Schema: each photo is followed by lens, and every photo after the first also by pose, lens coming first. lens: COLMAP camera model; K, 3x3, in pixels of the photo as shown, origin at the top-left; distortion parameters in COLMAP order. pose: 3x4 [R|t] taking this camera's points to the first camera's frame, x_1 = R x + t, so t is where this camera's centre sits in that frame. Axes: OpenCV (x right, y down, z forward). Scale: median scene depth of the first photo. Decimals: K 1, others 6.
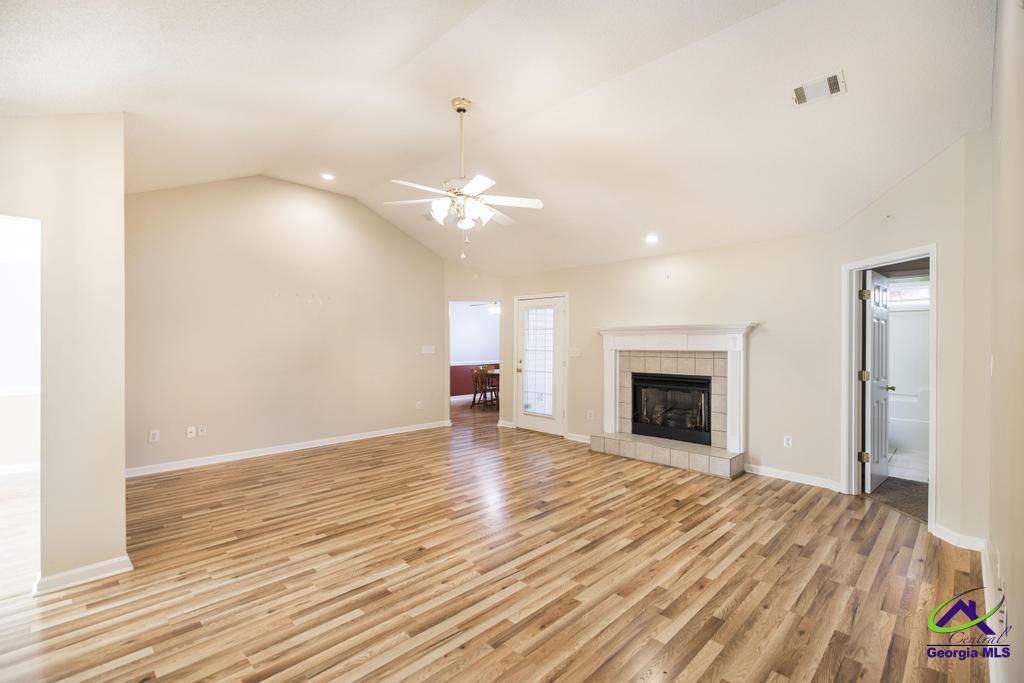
lens RADIAL K [[455.5, 0, 505.5], [0, 455.5, 341.1], [0, 0, 1]] dist [0.004377, -0.000332]
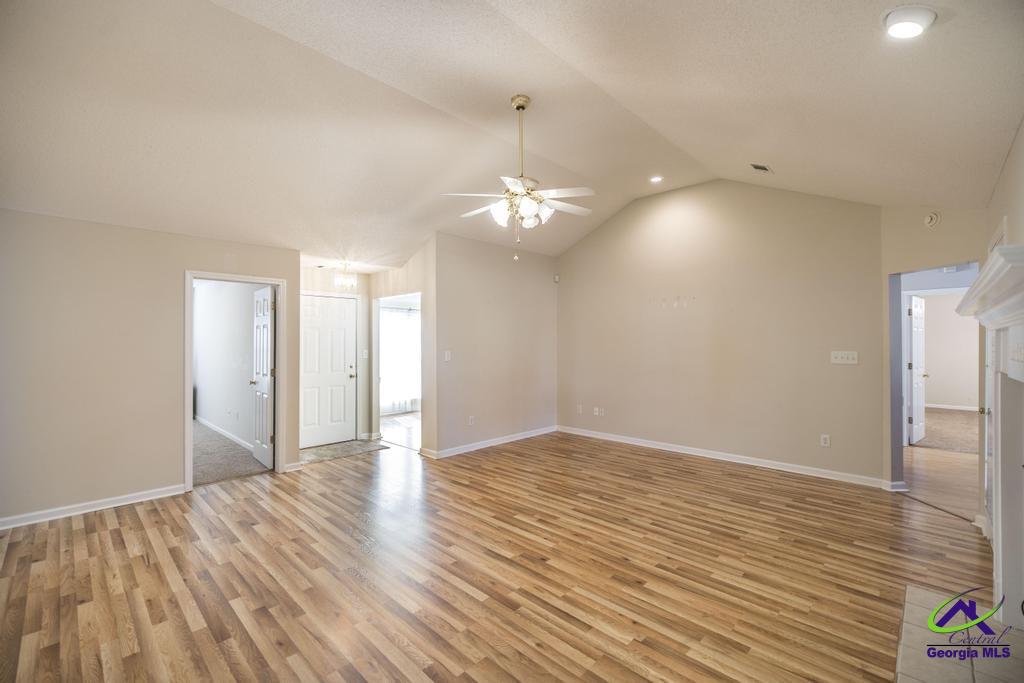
lens RADIAL K [[455.5, 0, 508.7], [0, 455.5, 343.3], [0, 0, 1]] dist [0.004377, -0.000332]
pose [[-0.003237, -0.000113, -0.999995, 0.768862], [0.002344, 0.999997, -0.000121, -0.004201], [0.999992, -0.002344, -0.003237, 0.866910]]
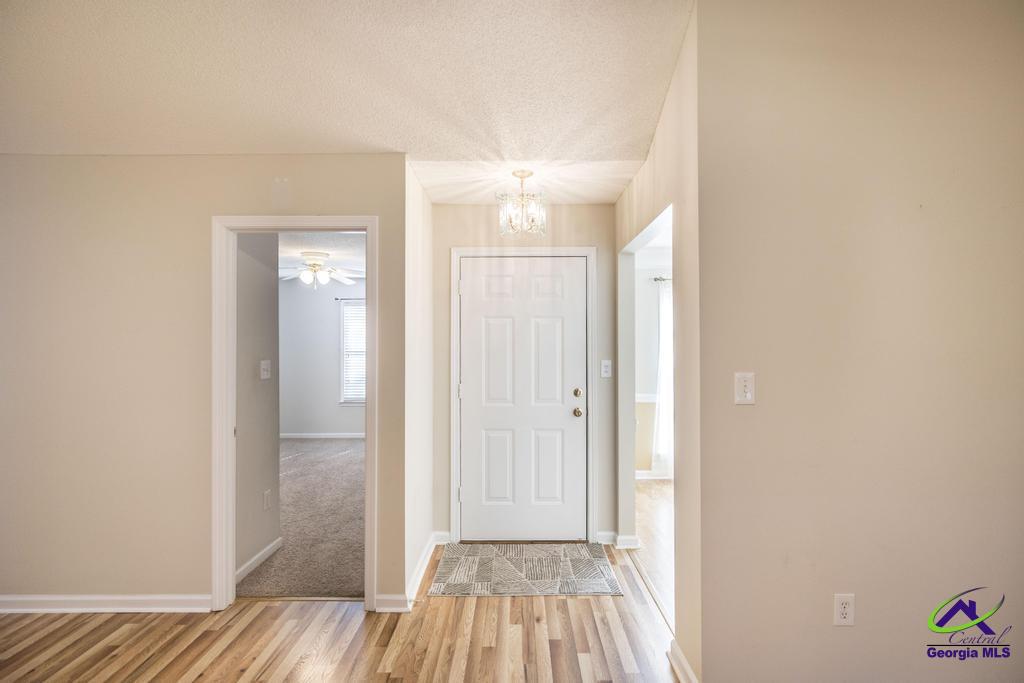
lens RADIAL K [[492.6, 0, 512.1], [0, 492.6, 345.6], [0, 0, 1]] dist [0.000368, 0.000768]
pose [[-0.710332, -0.000575, -0.703866, 0.642772], [-0.001024, 0.999999, 0.000216, -0.004698], [0.703866, 0.000875, -0.710332, 0.863785]]
